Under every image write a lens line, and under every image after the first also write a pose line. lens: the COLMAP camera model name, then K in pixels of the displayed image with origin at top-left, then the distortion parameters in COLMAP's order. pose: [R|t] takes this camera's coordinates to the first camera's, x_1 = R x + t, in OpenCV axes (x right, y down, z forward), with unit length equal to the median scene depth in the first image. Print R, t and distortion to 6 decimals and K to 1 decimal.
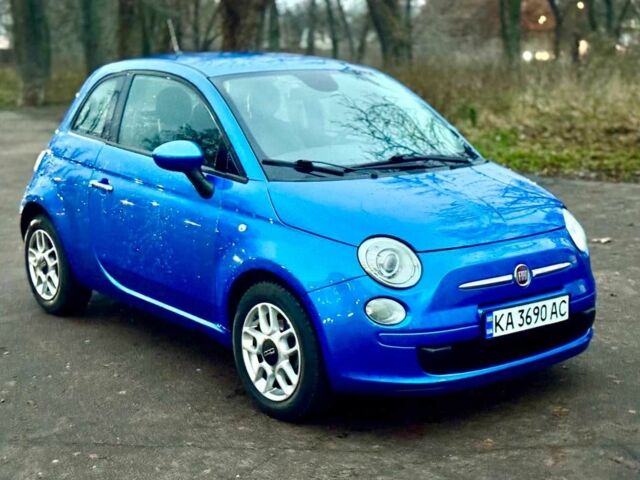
lens RADIAL K [[941.0, 0, 320.4], [0, 941.0, 238.5], [0, 0, 1]] dist [0.014887, 0.000000]
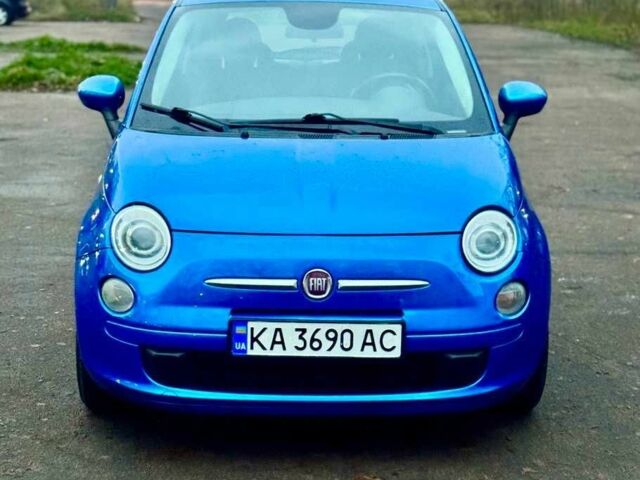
lens RADIAL K [[1060.8, 0, 318.9], [0, 1060.8, 239.4], [0, 0, 1]] dist [0.263791, 0.000000]
pose [[0.806335, 0.143640, -0.573752, 0.693295], [-0.124530, 0.989547, 0.072723, -0.056532], [0.578201, 0.012810, 0.815794, 0.318755]]
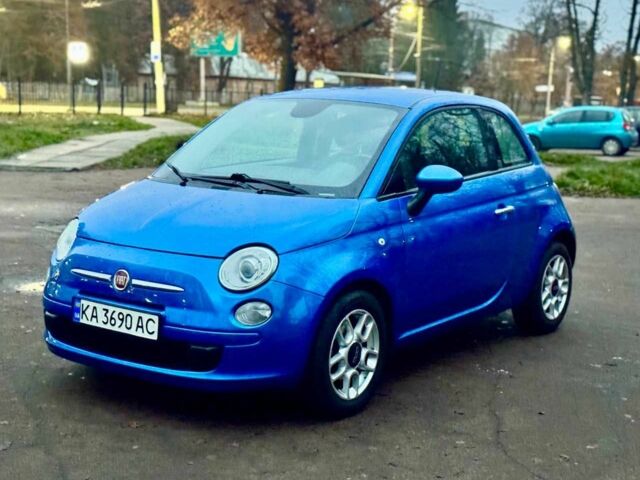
lens RADIAL K [[941.0, 0, 320.0], [0, 941.0, 241.1], [0, 0, 1]] dist [0.014887, 0.000000]
pose [[0.326361, 0.146788, -0.933778, 1.276389], [-0.209647, 0.974506, 0.079917, -0.135653], [0.921703, 0.169682, 0.348814, 0.832276]]
